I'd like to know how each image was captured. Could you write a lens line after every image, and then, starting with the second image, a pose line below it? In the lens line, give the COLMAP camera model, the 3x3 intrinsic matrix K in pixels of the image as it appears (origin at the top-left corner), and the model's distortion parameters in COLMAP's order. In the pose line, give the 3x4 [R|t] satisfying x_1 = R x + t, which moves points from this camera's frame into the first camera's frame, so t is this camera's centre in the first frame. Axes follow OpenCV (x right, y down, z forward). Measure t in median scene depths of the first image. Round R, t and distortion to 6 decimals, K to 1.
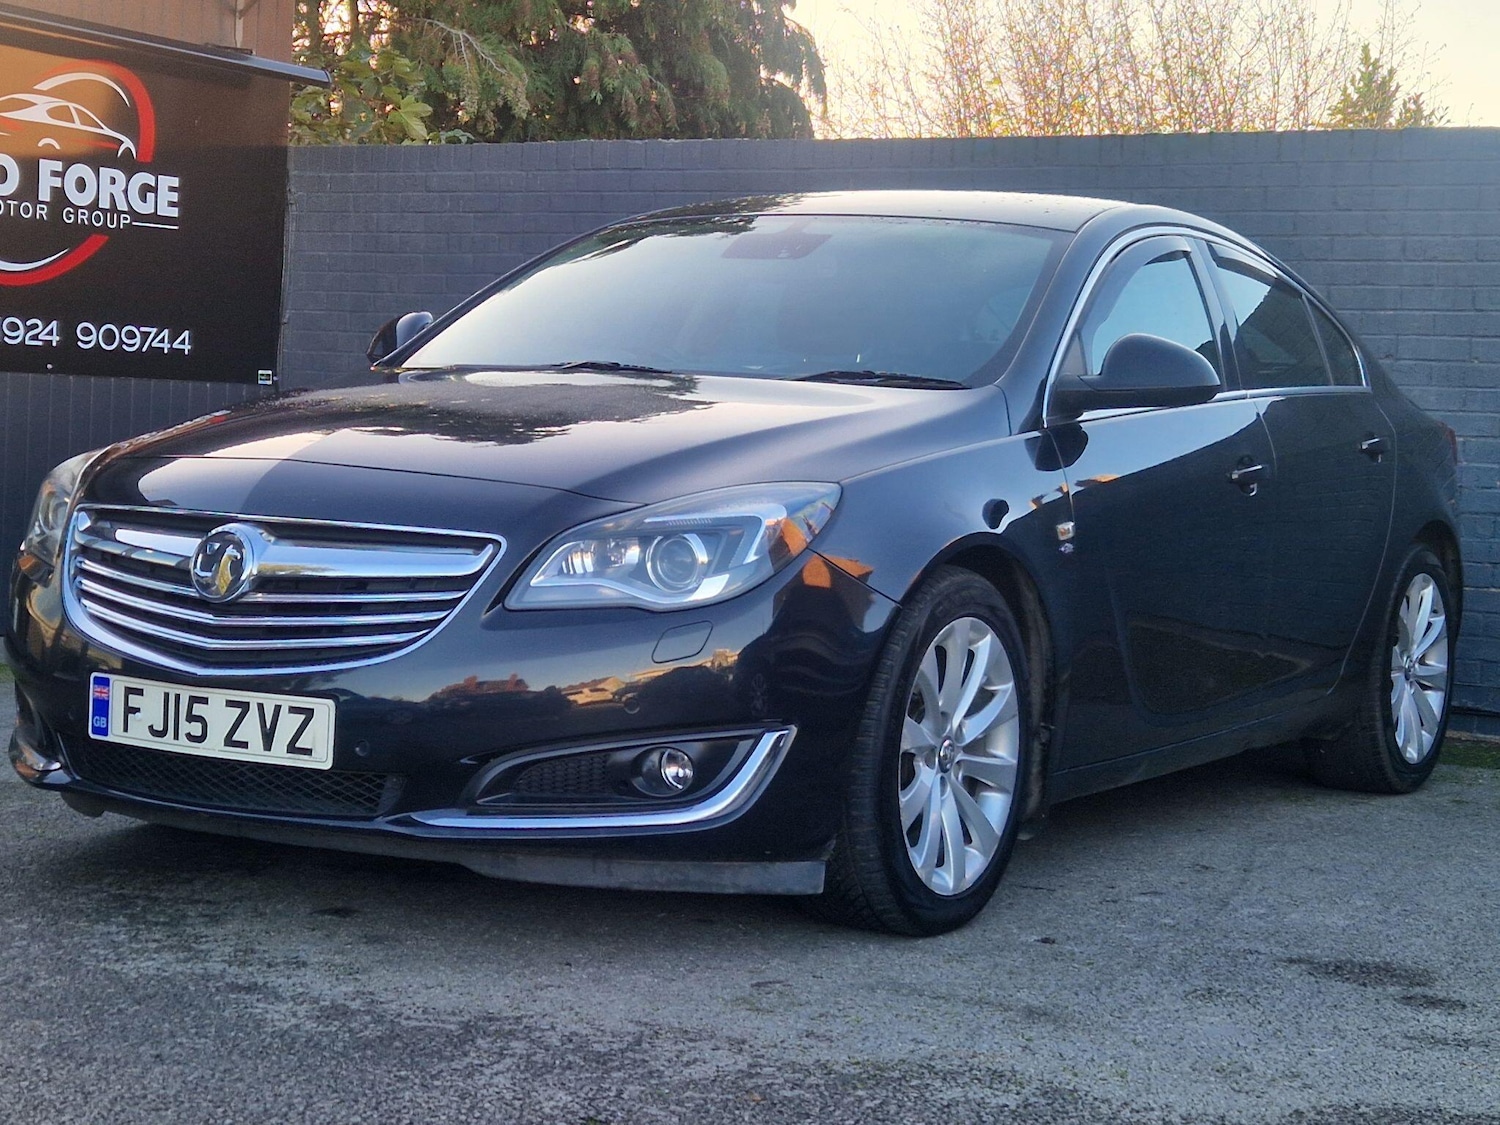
lens RADIAL K [[2765.3, 0, 749.7], [0, 2765.3, 588.1], [0, 0, 1]] dist [0.118245, 0.000000]
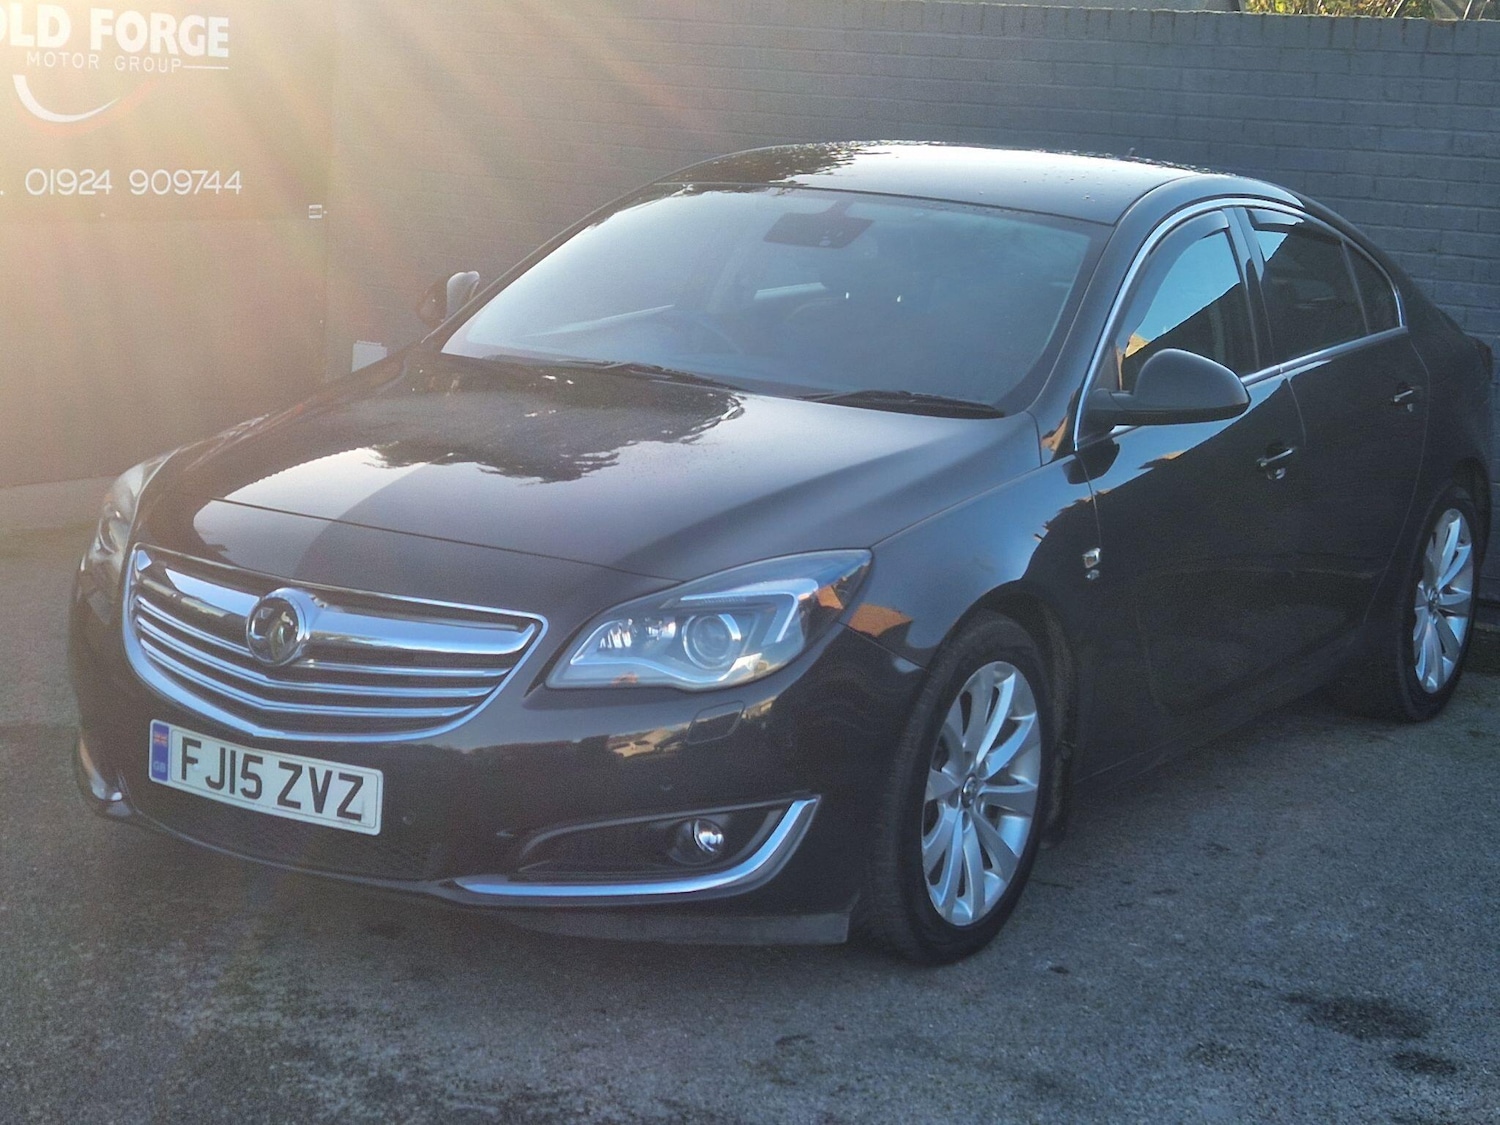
lens RADIAL K [[2765.3, 0, 759.9], [0, 2765.3, 562.2], [0, 0, 1]] dist [0.118245, 0.000000]
pose [[0.999748, 0.018265, -0.013046, 0.003918], [-0.016720, 0.993786, 0.110045, -0.124631], [0.014975, -0.109799, 0.993841, -0.024144]]
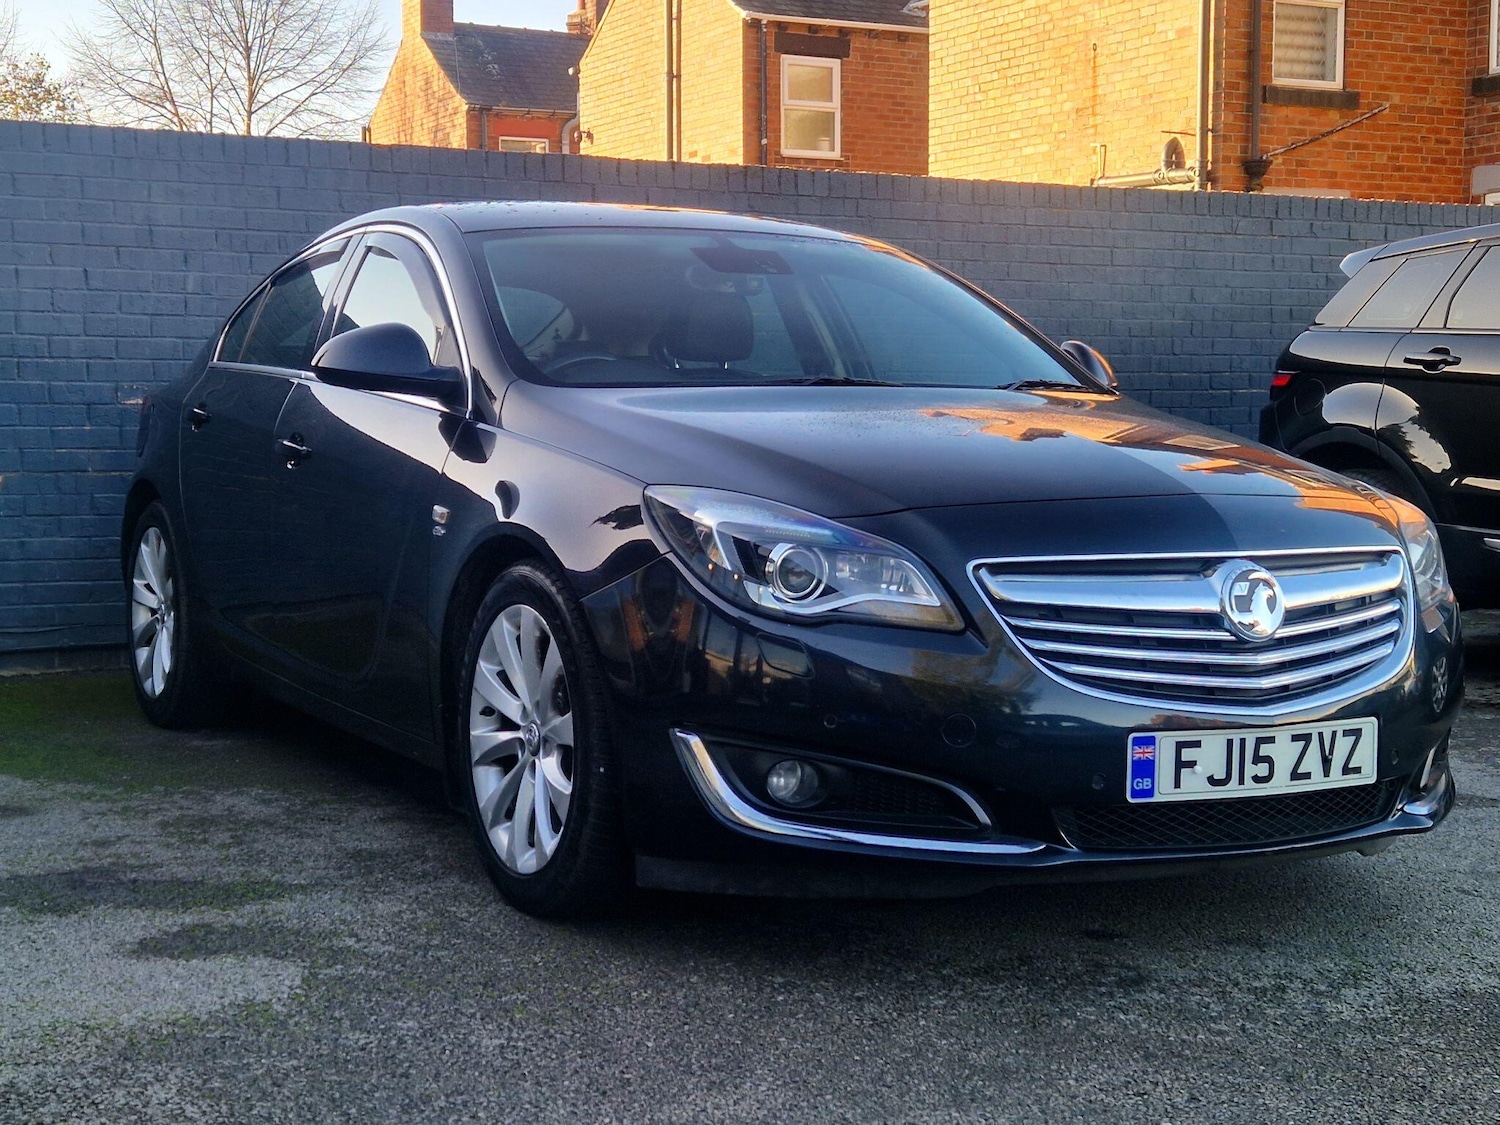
lens RADIAL K [[2317.7, 0, 742.7], [0, 2317.7, 566.3], [0, 0, 1]] dist [0.066120, 0.000000]
pose [[0.531921, -0.097450, 0.841168, -0.814194], [0.071389, 0.994980, 0.070126, -0.076629], [-0.843779, 0.022748, 0.536208, 0.583090]]
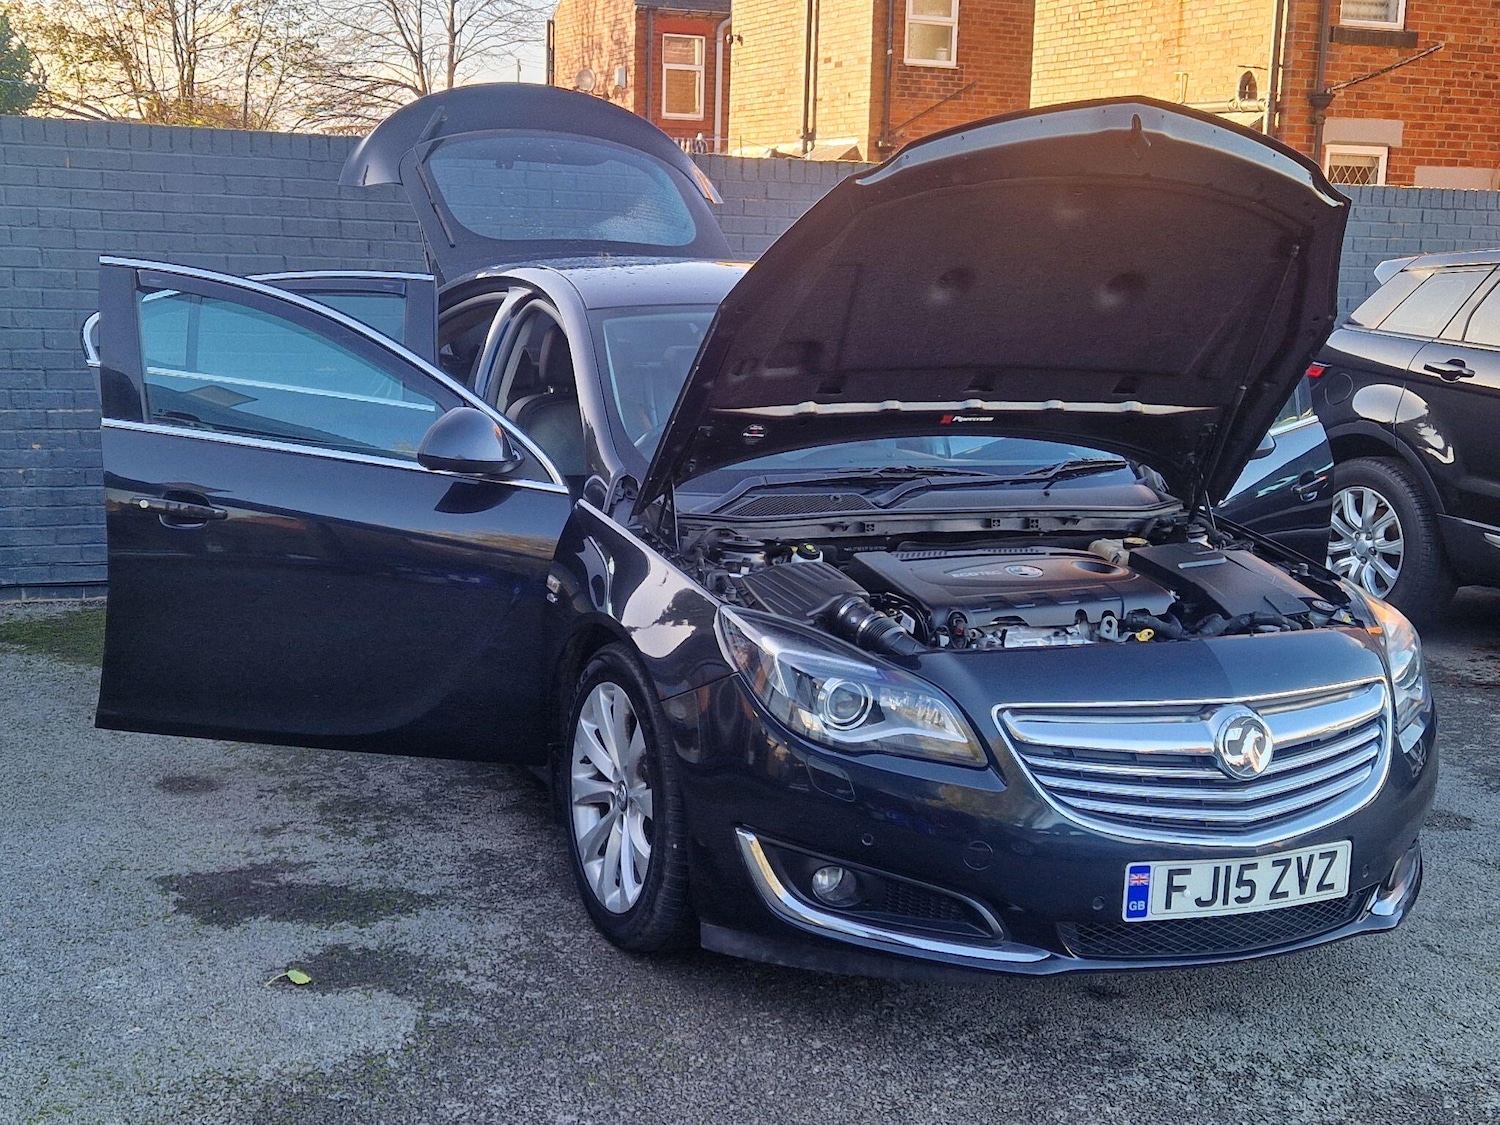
lens RADIAL K [[1964.2, 0, 736.2], [0, 1964.2, 539.4], [0, 0, 1]] dist [0.057687, 0.000000]
pose [[0.588564, -0.144264, 0.795475, -0.777395], [0.042862, 0.988134, 0.147492, -0.181207], [-0.807313, -0.052713, 0.587764, 0.575371]]
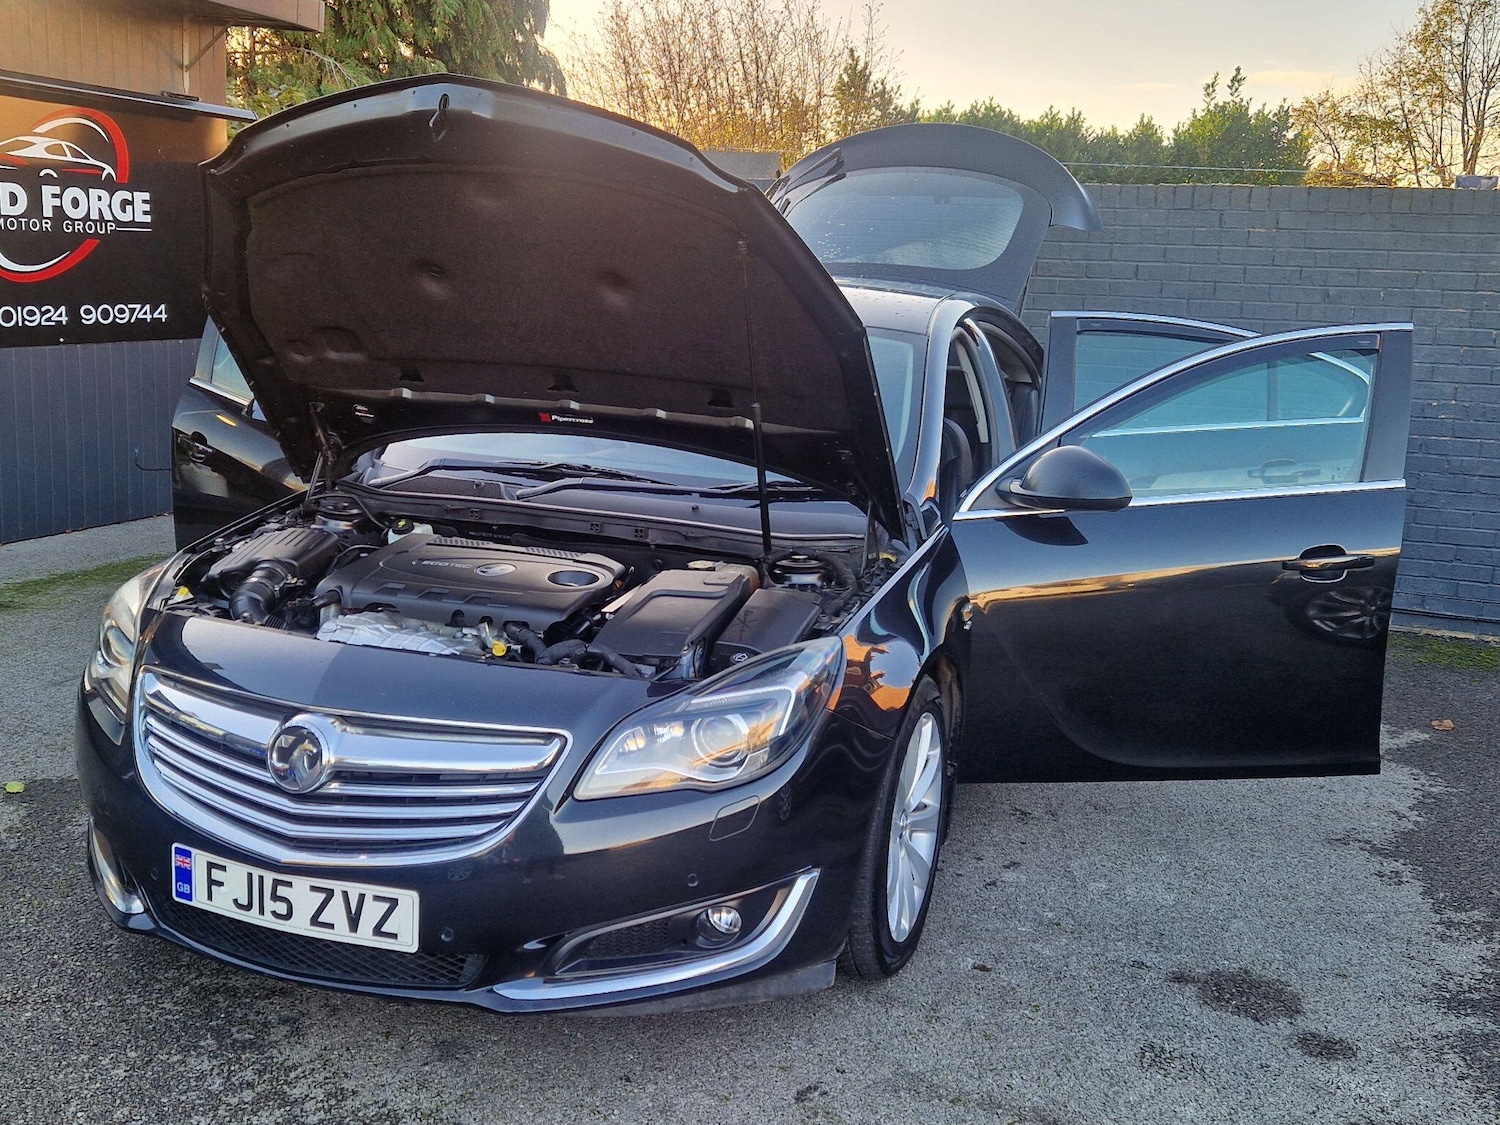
lens RADIAL K [[1536.4, 0, 736.6], [0, 1536.4, 562.7], [0, 0, 1]] dist [0.075369, 0.000000]
pose [[0.985777, -0.036460, 0.164054, -0.097497], [0.012772, 0.989613, 0.143187, -0.137180], [-0.167570, -0.139055, 0.976004, 0.327607]]
